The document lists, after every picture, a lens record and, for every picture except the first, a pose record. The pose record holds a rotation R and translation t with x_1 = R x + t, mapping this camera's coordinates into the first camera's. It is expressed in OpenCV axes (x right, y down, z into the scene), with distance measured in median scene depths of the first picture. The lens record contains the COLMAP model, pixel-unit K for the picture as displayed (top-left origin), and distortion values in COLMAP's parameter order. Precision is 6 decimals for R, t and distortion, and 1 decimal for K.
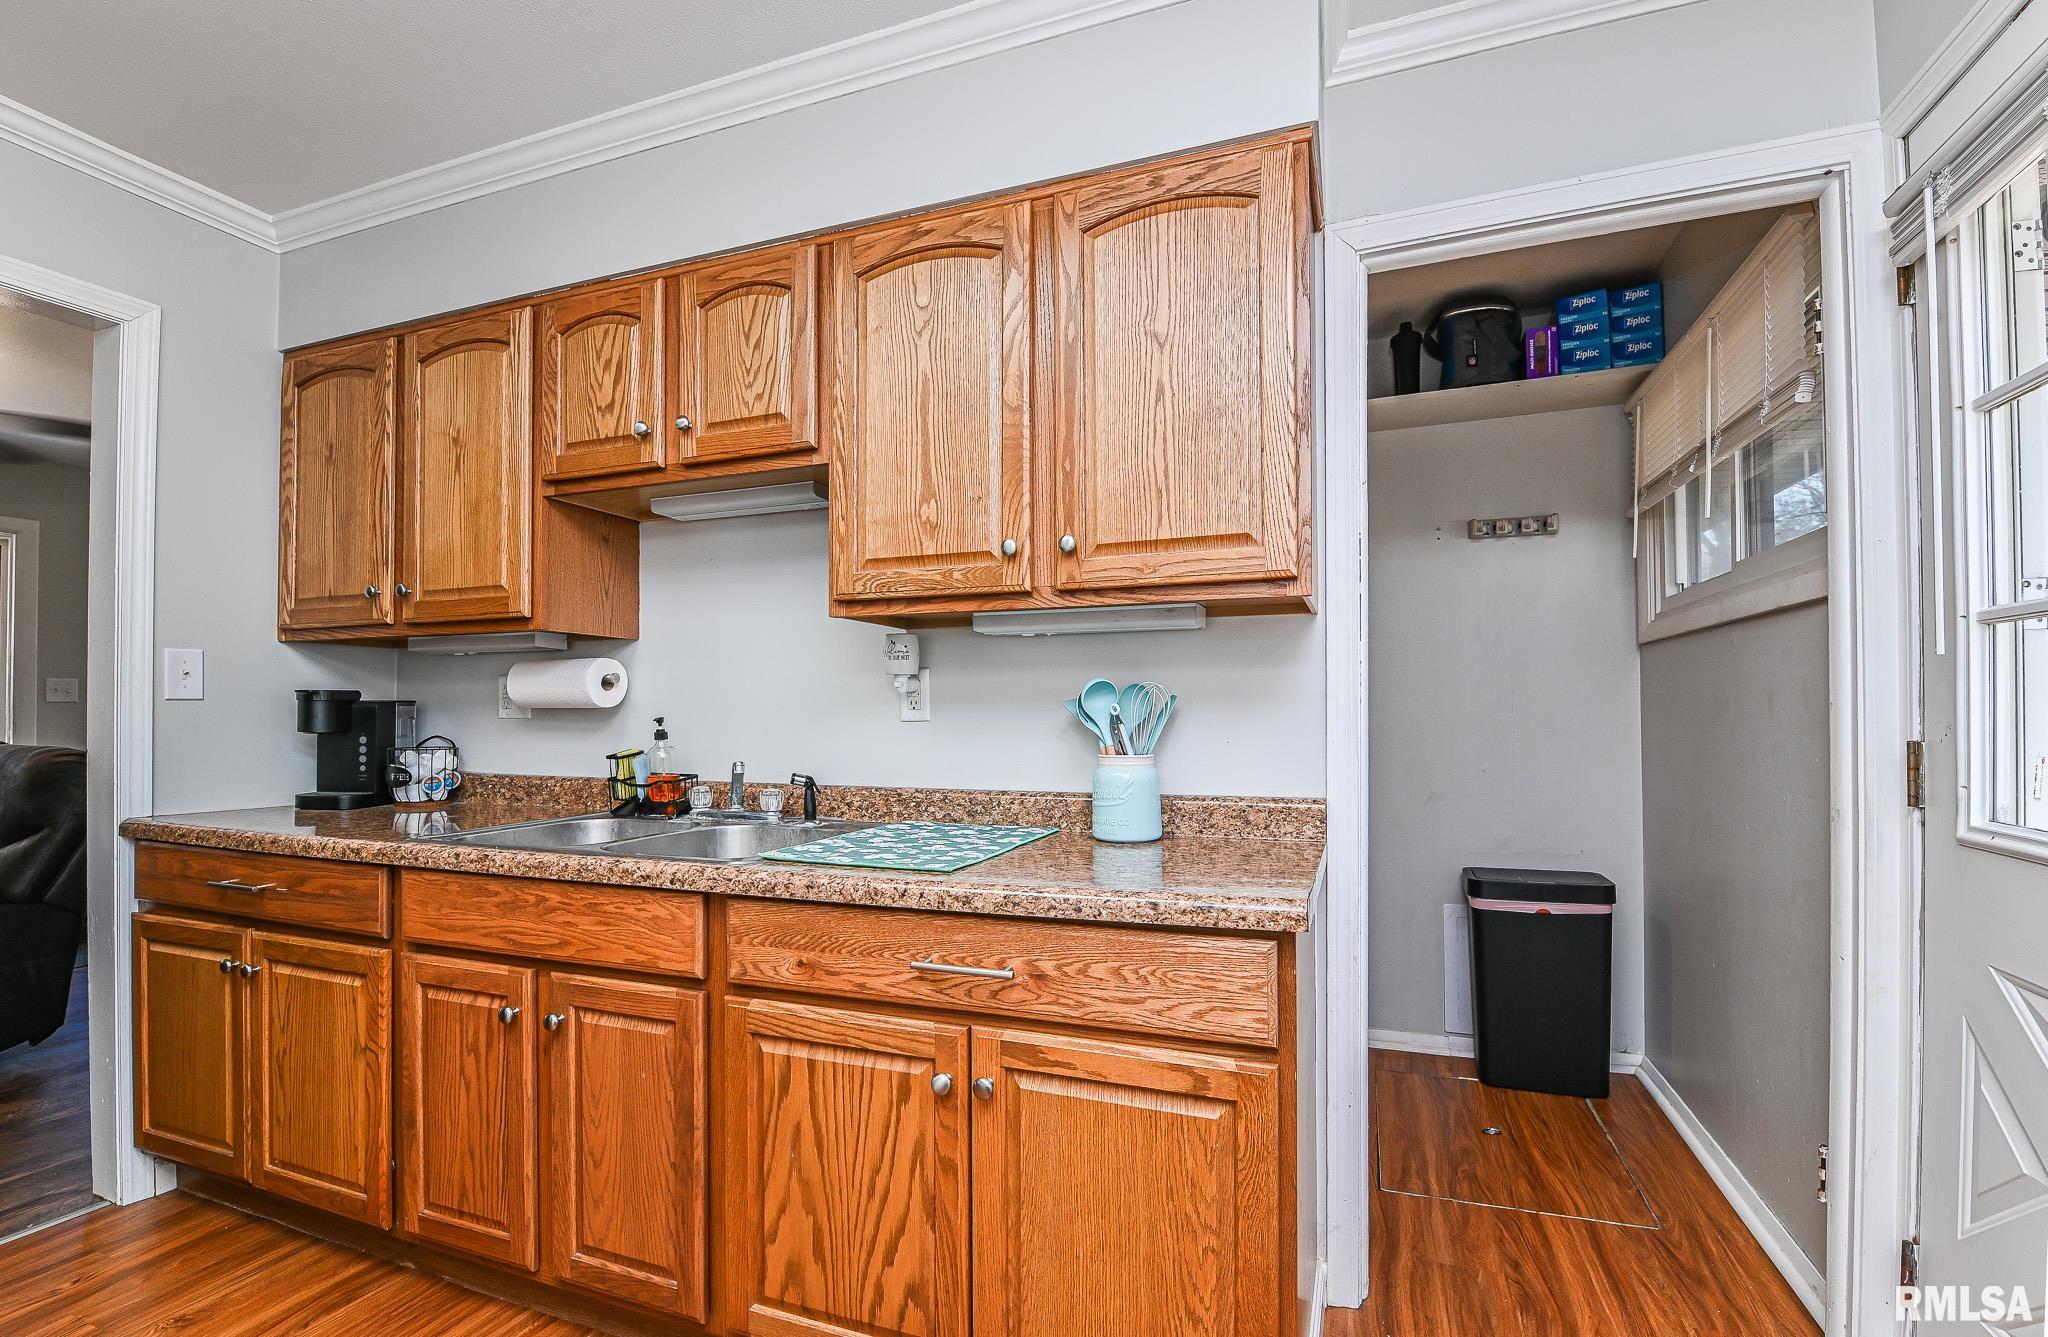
lens RADIAL K [[906.7, 0, 1020.2], [0, 906.7, 698.1], [0, 0, 1]] dist [-0.006939, -0.007578]
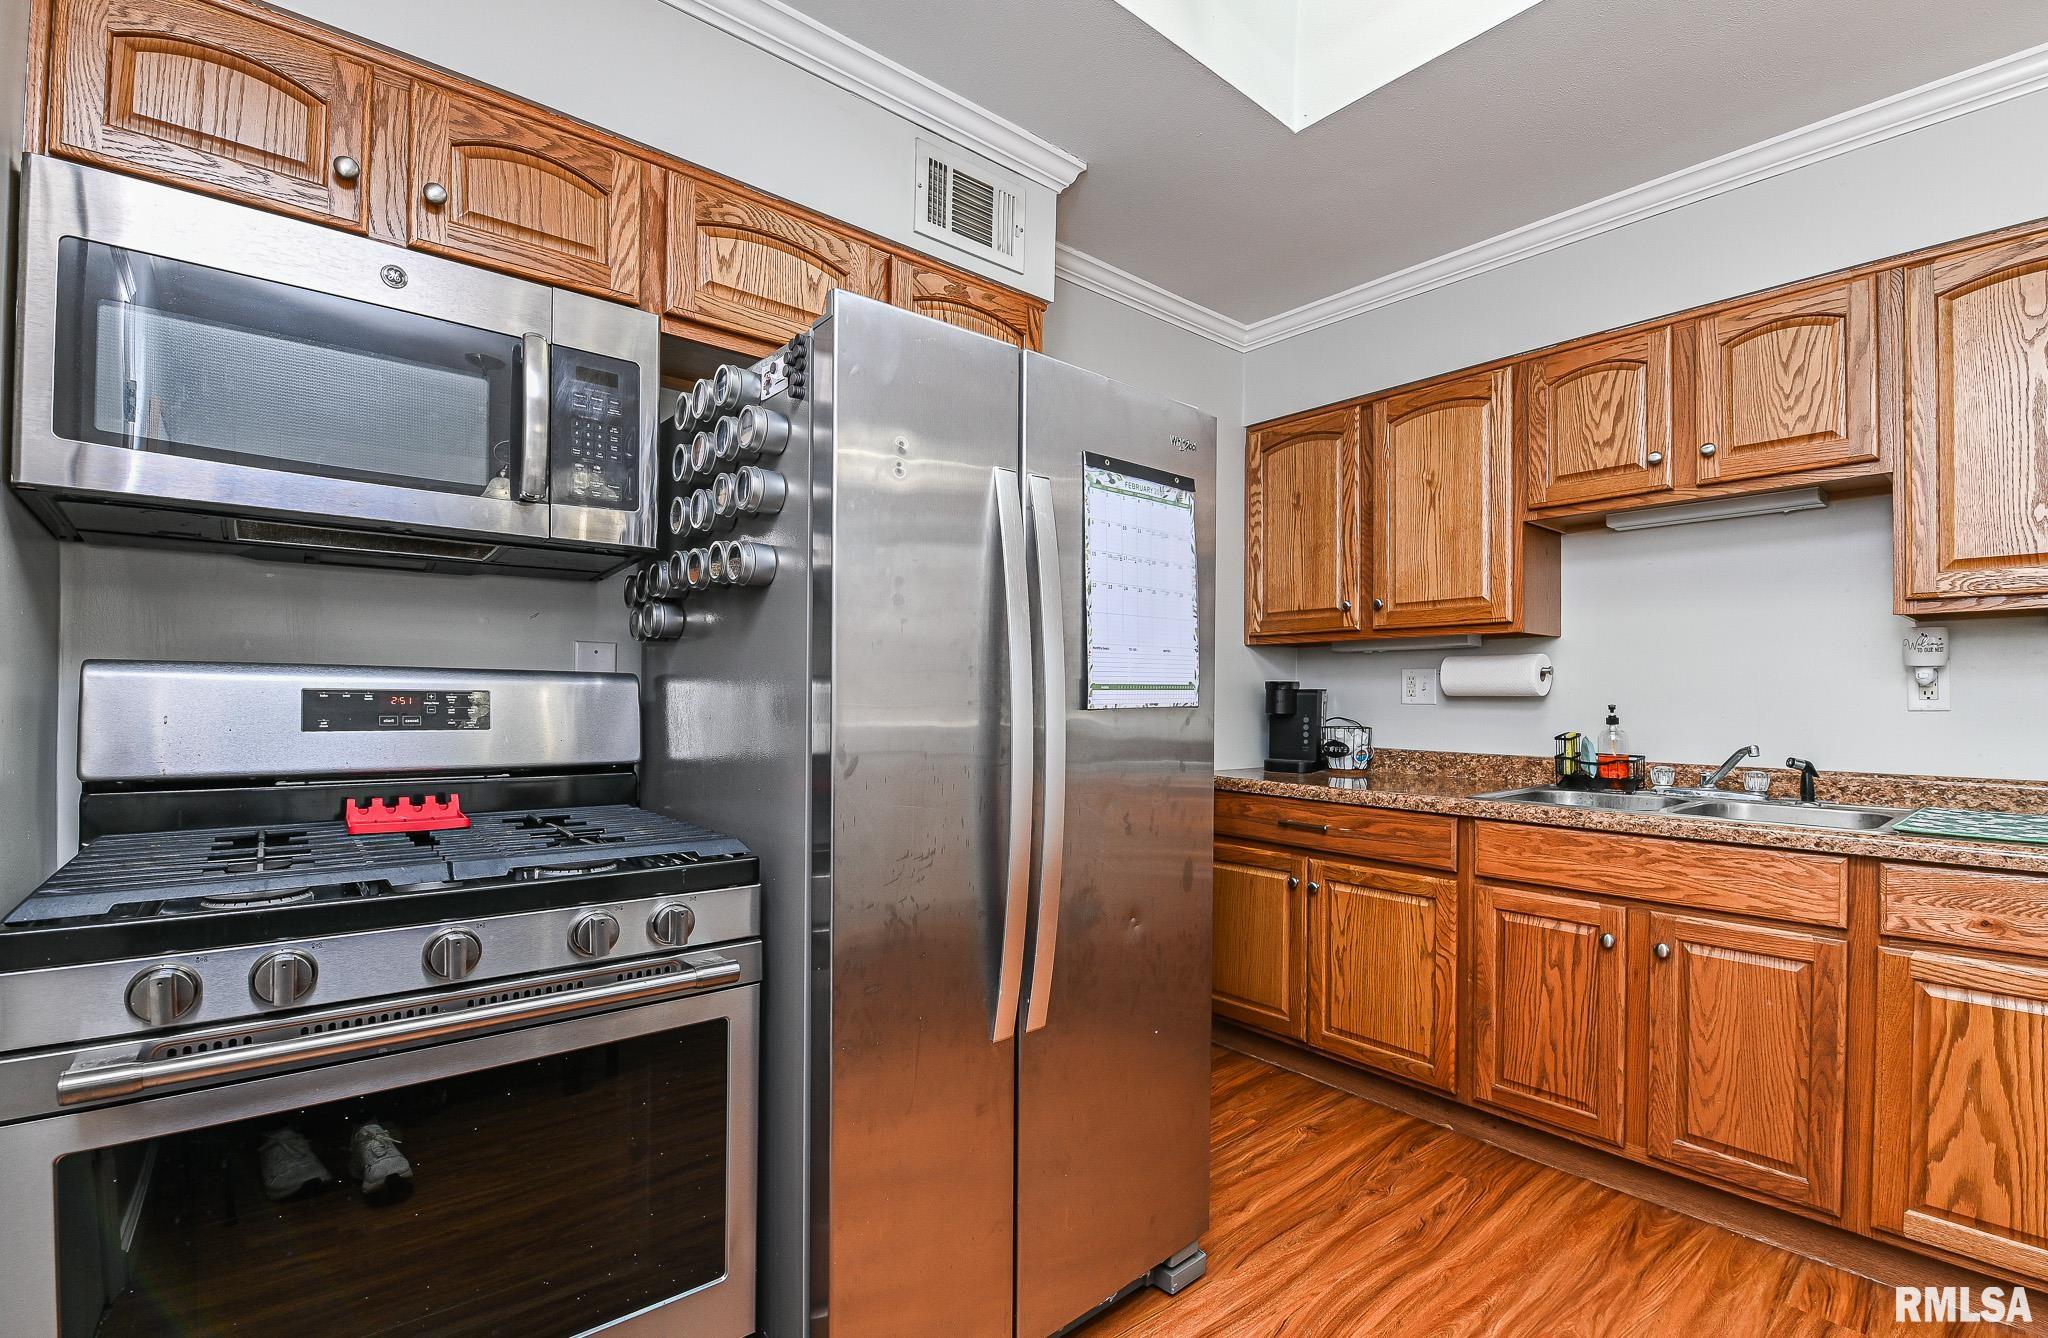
lens RADIAL K [[906.7, 0, 1025.1], [0, 906.7, 700.5], [0, 0, 1]] dist [-0.006939, -0.007578]
pose [[0.877077, 0.006074, -0.480311, -0.639878], [0.002778, 0.999839, 0.017717, -0.008934], [0.480341, -0.016873, 0.876919, -0.464177]]
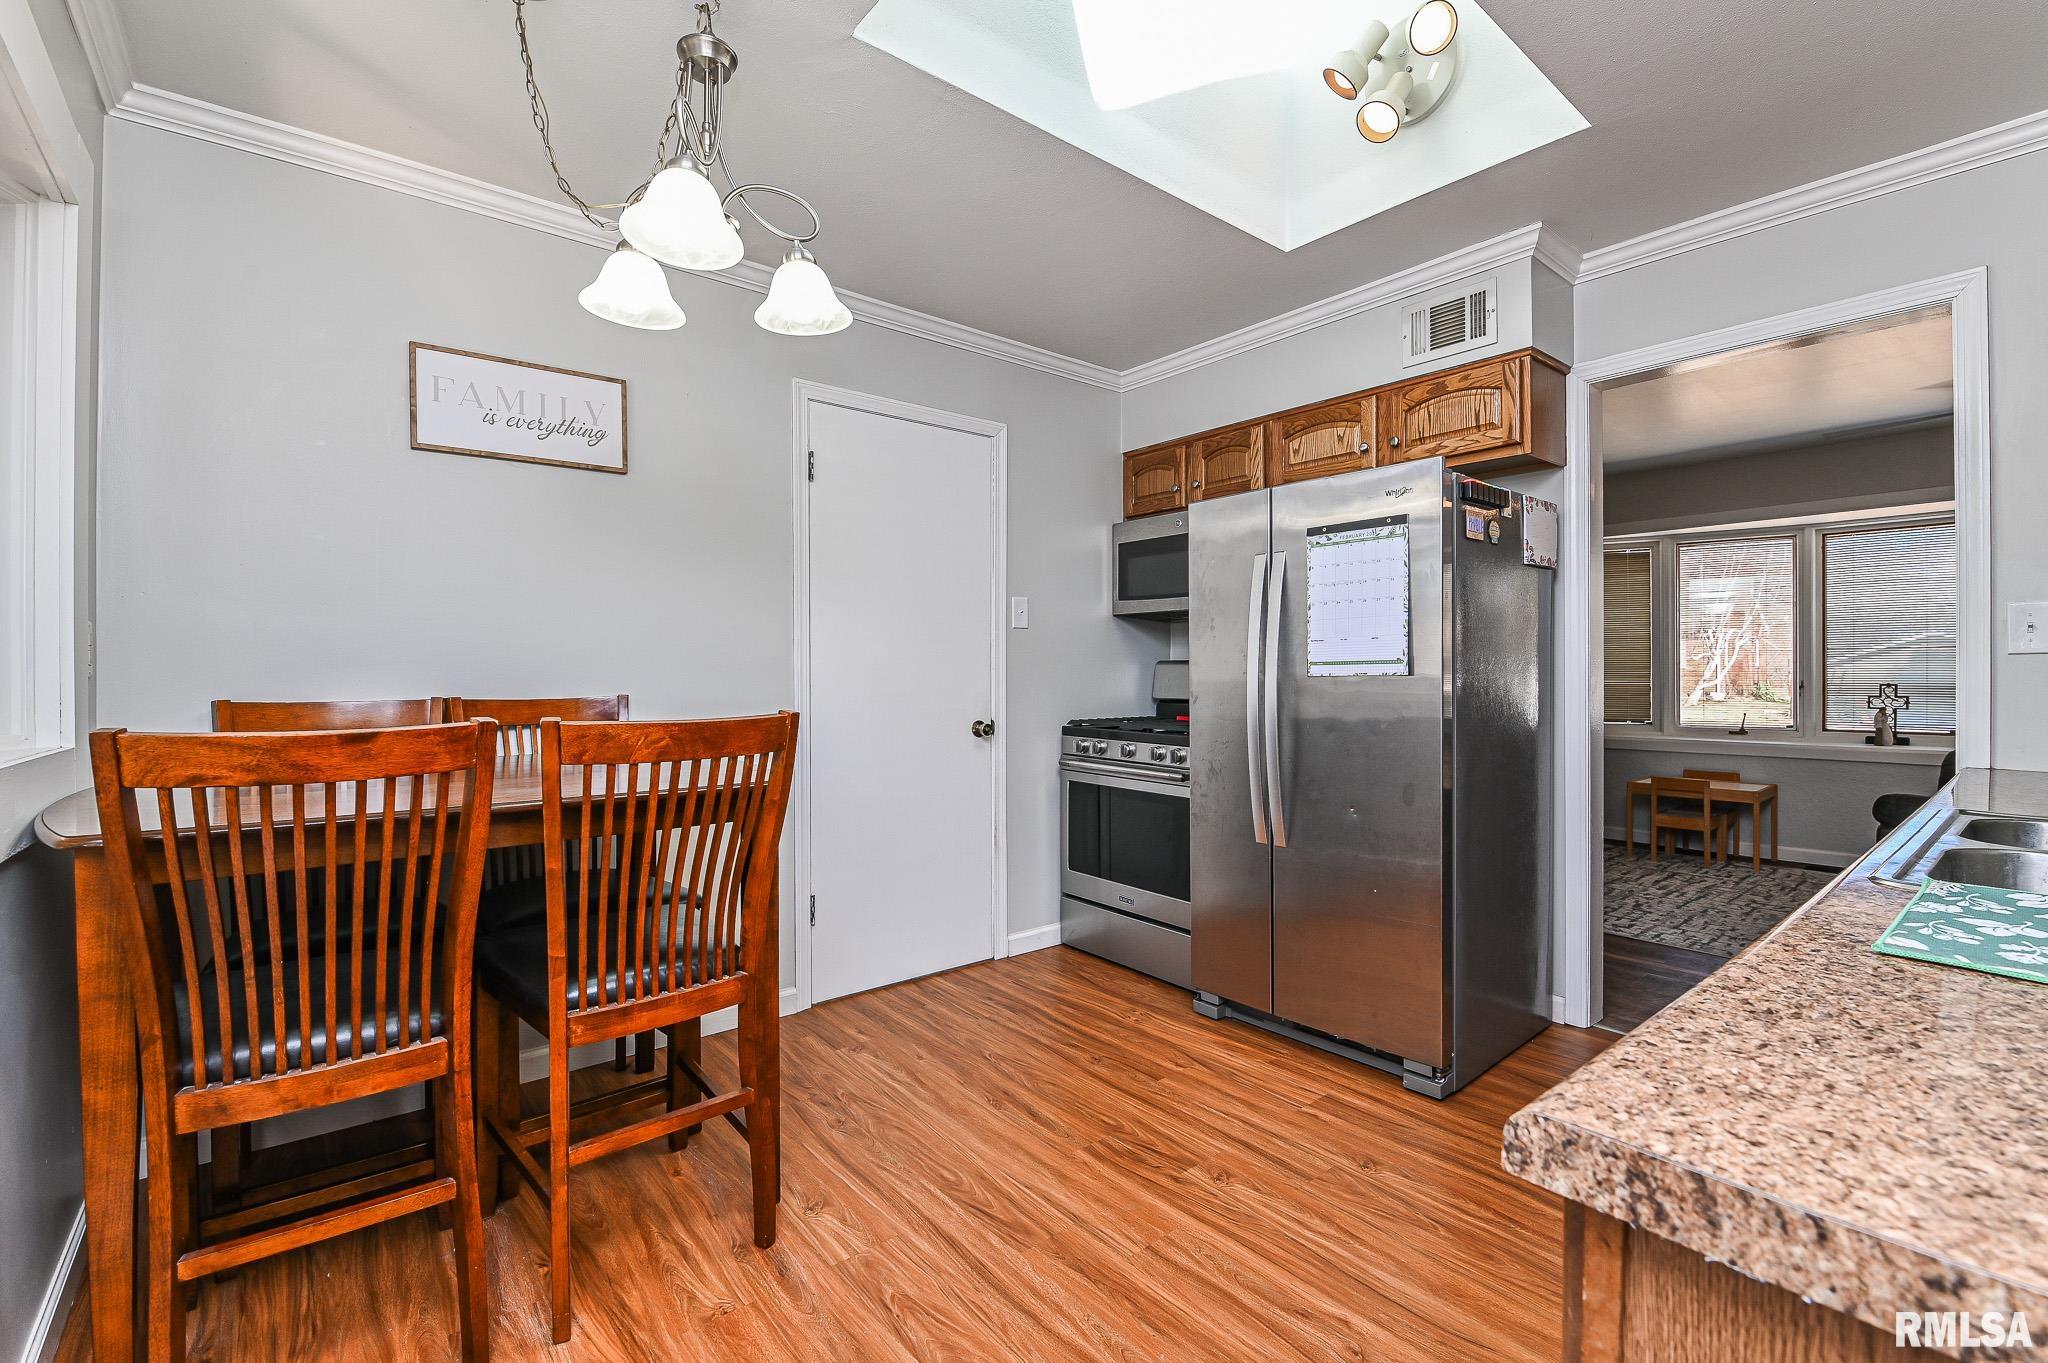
lens RADIAL K [[894.5, 0, 1036.8], [0, 894.5, 685.8], [0, 0, 1]] dist [-0.006573, -0.007795]
pose [[-0.493270, 0.015191, -0.869744, 0.535465], [0.019667, 0.999787, 0.006308, 0.012267], [0.869654, -0.013994, -0.493463, 0.686361]]
